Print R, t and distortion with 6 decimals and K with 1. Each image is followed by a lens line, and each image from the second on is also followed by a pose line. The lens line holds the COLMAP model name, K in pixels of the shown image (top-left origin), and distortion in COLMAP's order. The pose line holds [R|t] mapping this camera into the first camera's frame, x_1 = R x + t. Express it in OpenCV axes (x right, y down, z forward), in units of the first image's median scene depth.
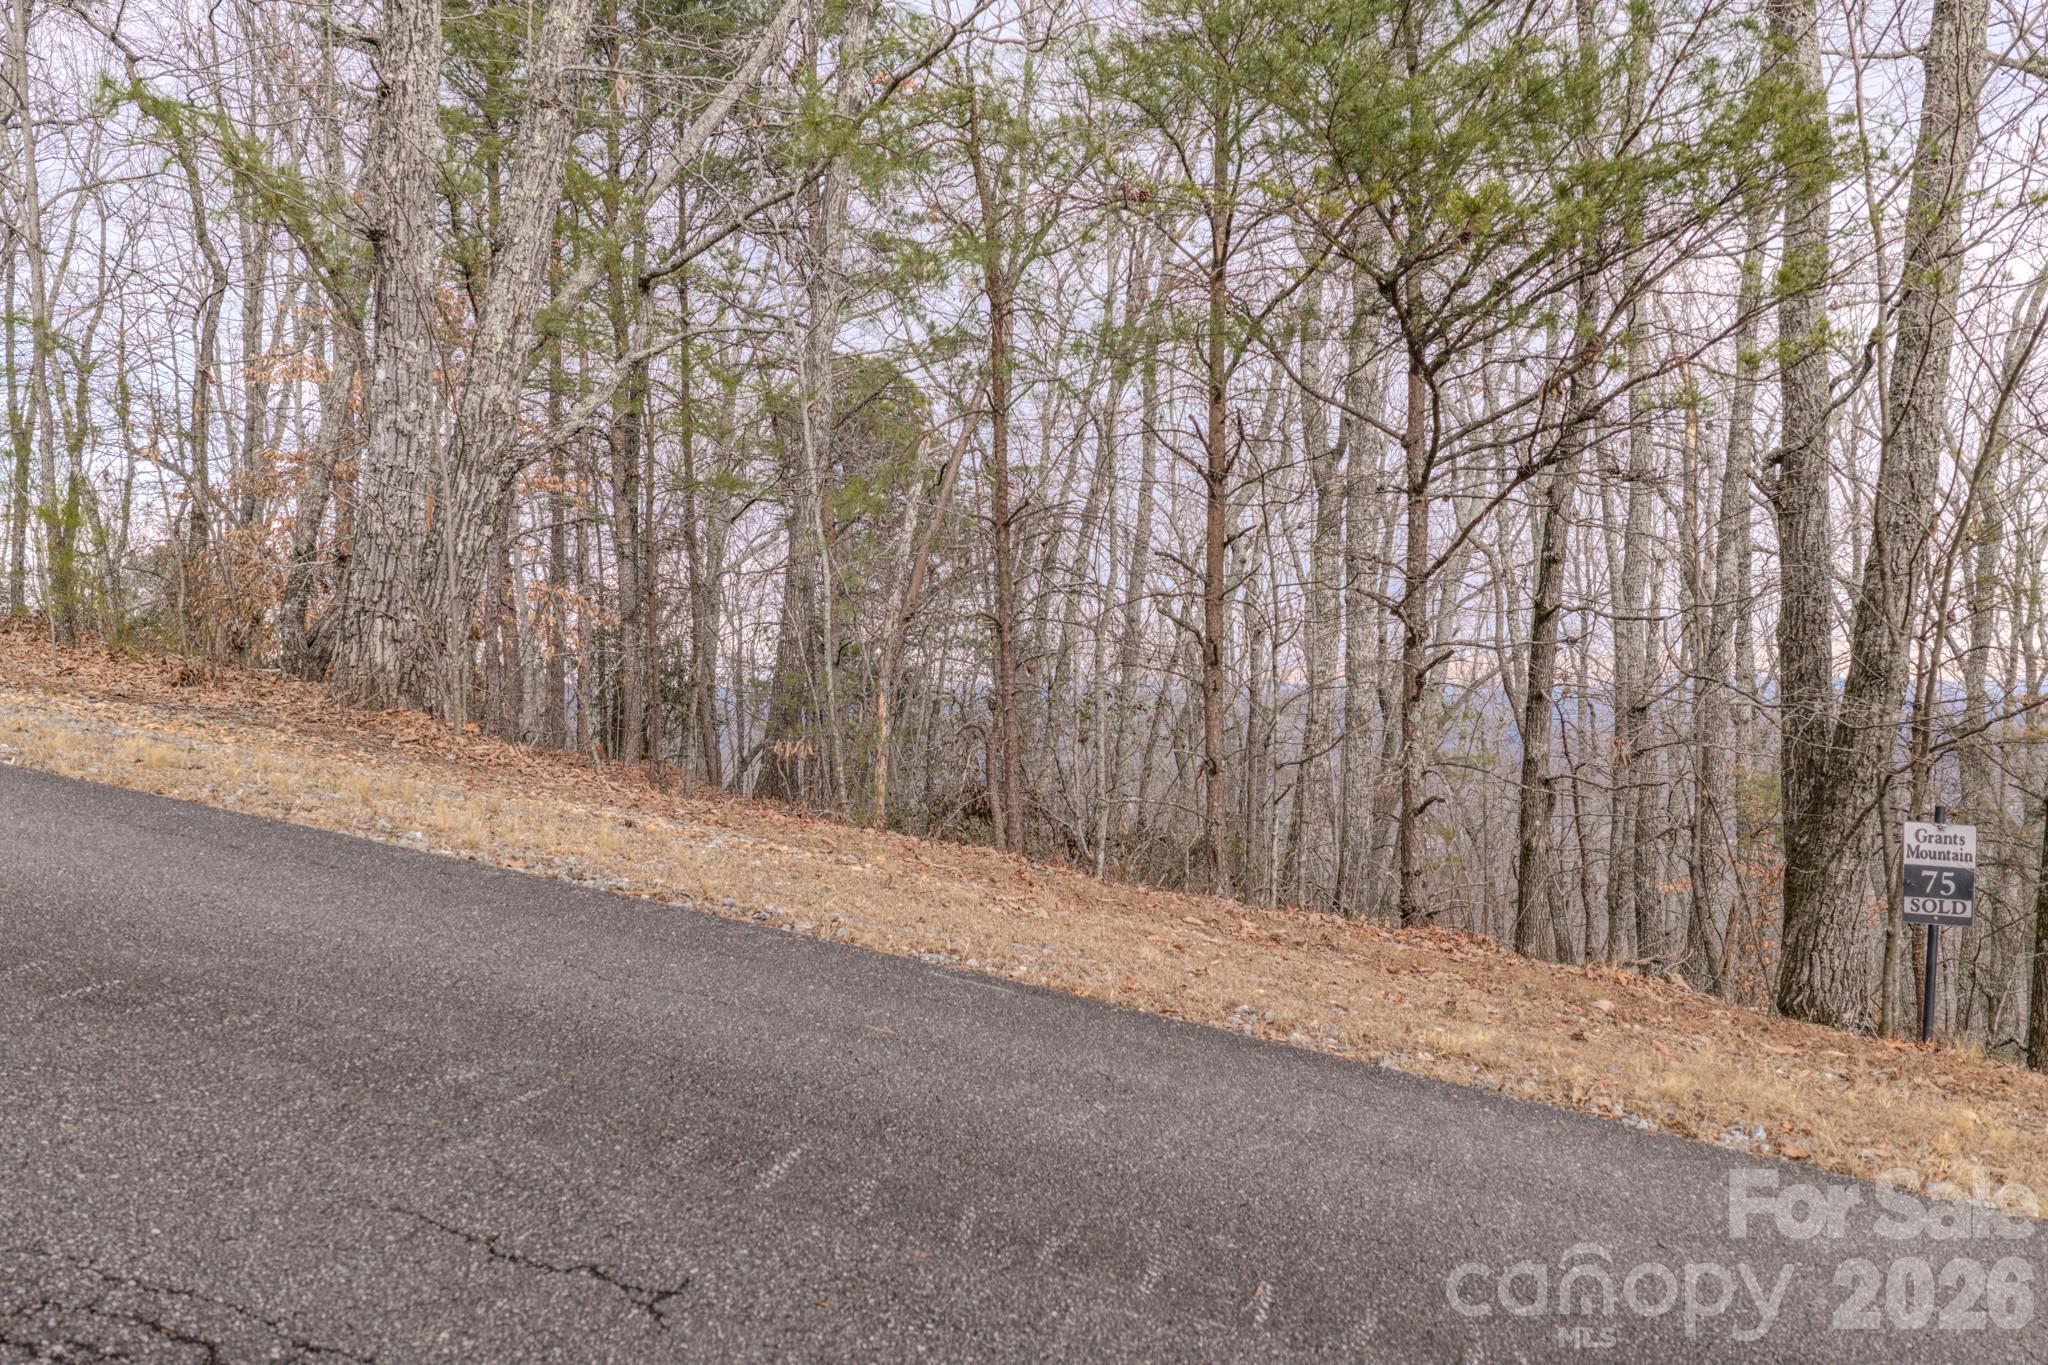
lens RADIAL K [[1664.4, 0, 1024.0], [0, 1664.4, 682.5], [0, 0, 1]] dist [0.007320, -0.009734]
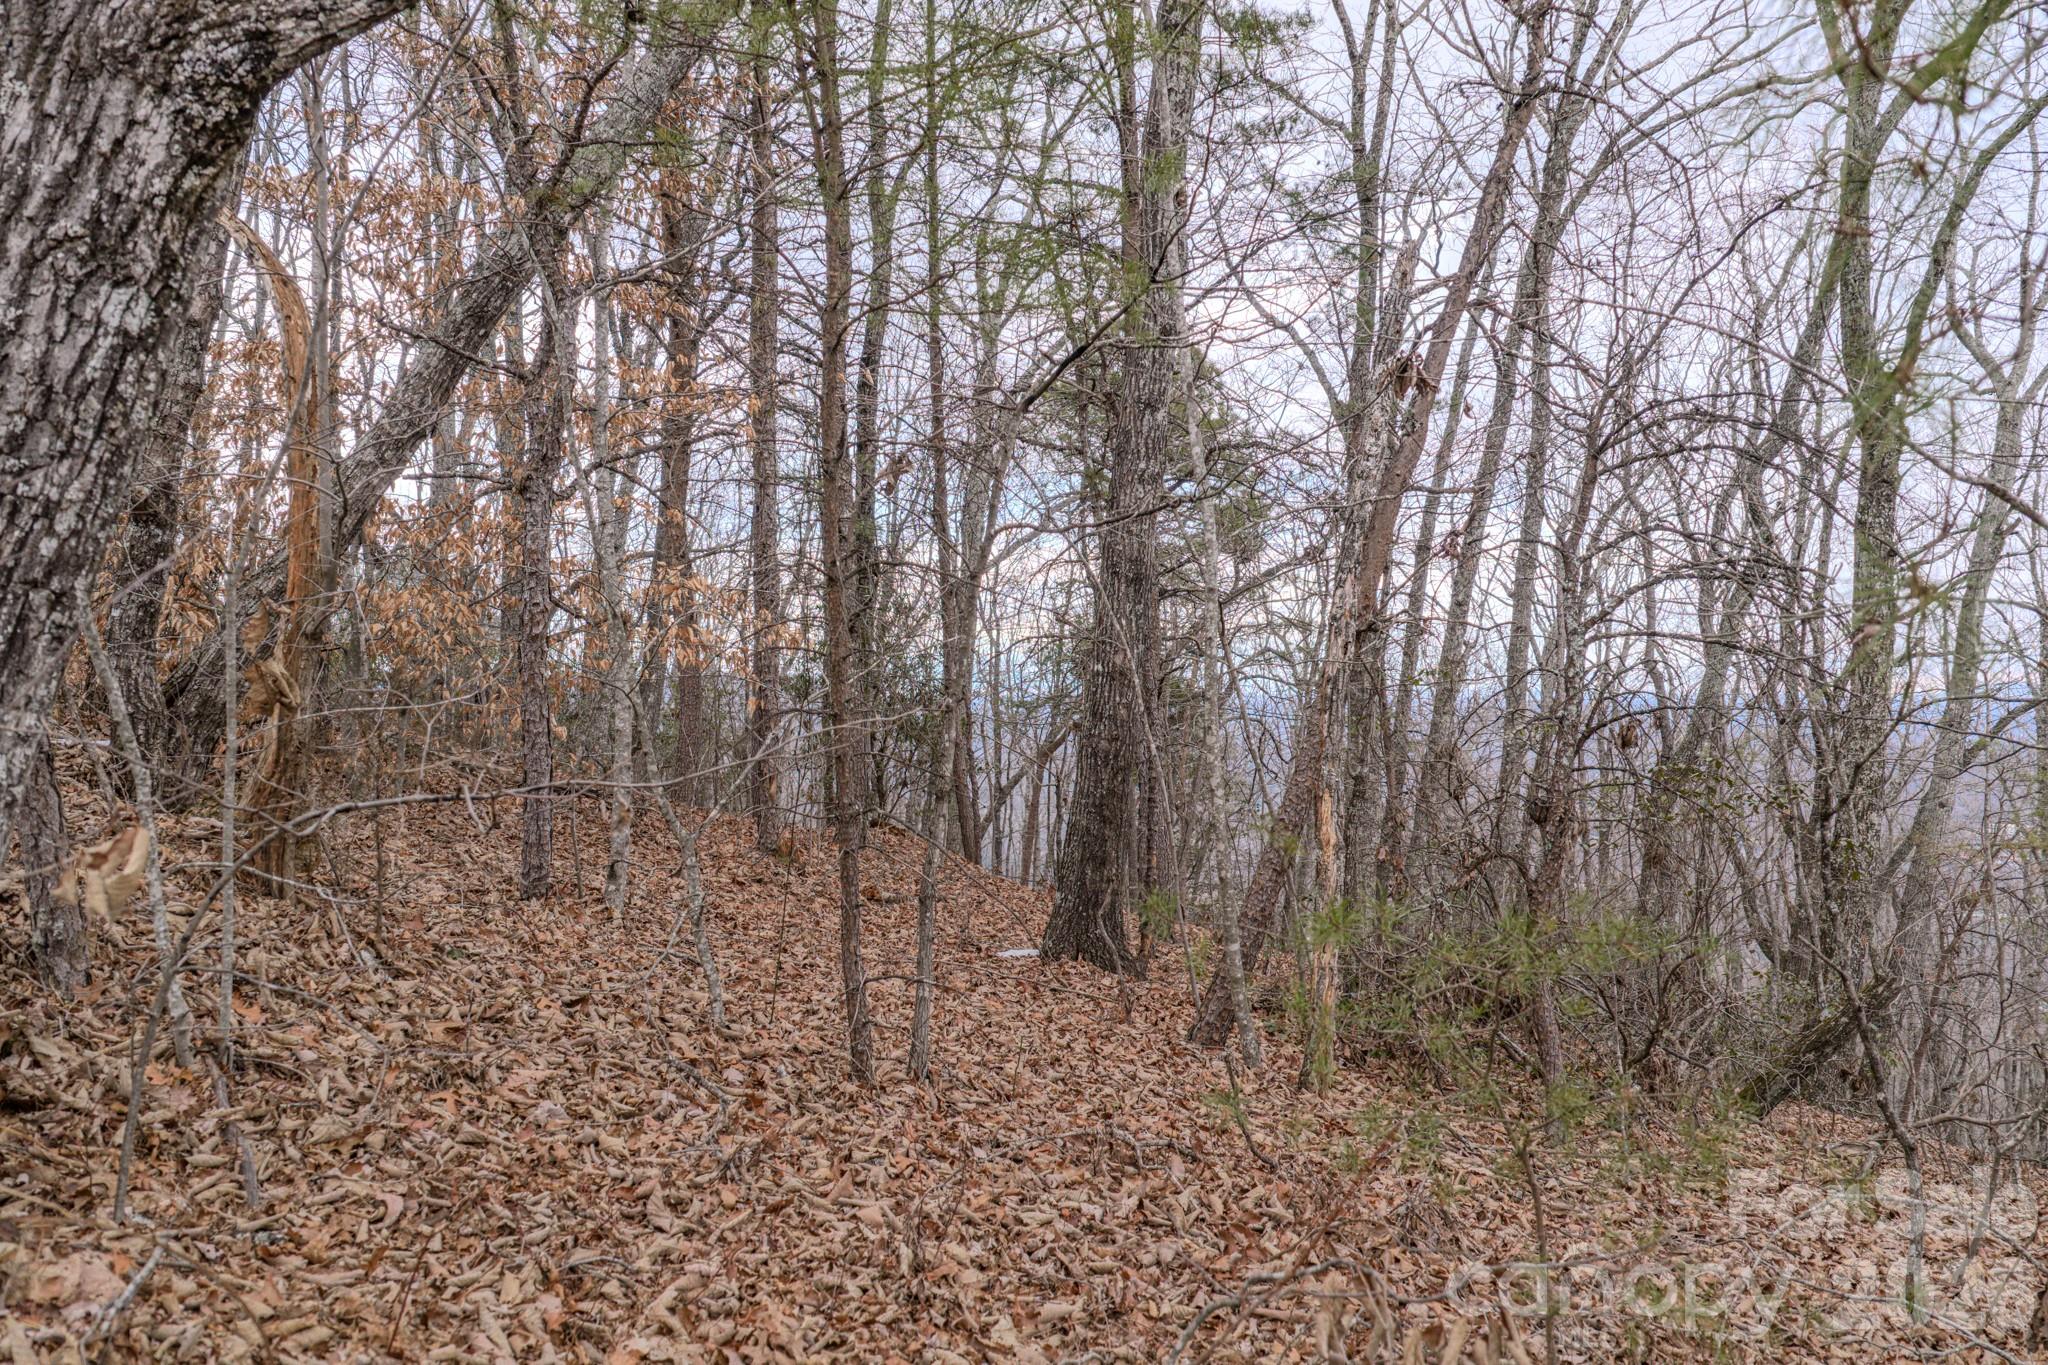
lens RADIAL K [[1739.3, 0, 1033.7], [0, 1739.3, 680.8], [0, 0, 1]] dist [0.028141, -0.041719]
pose [[0.989347, 0.003958, -0.145523, -0.058315], [-0.004971, 0.999966, -0.006601, -0.013489], [0.145492, 0.007254, 0.989333, 0.300597]]
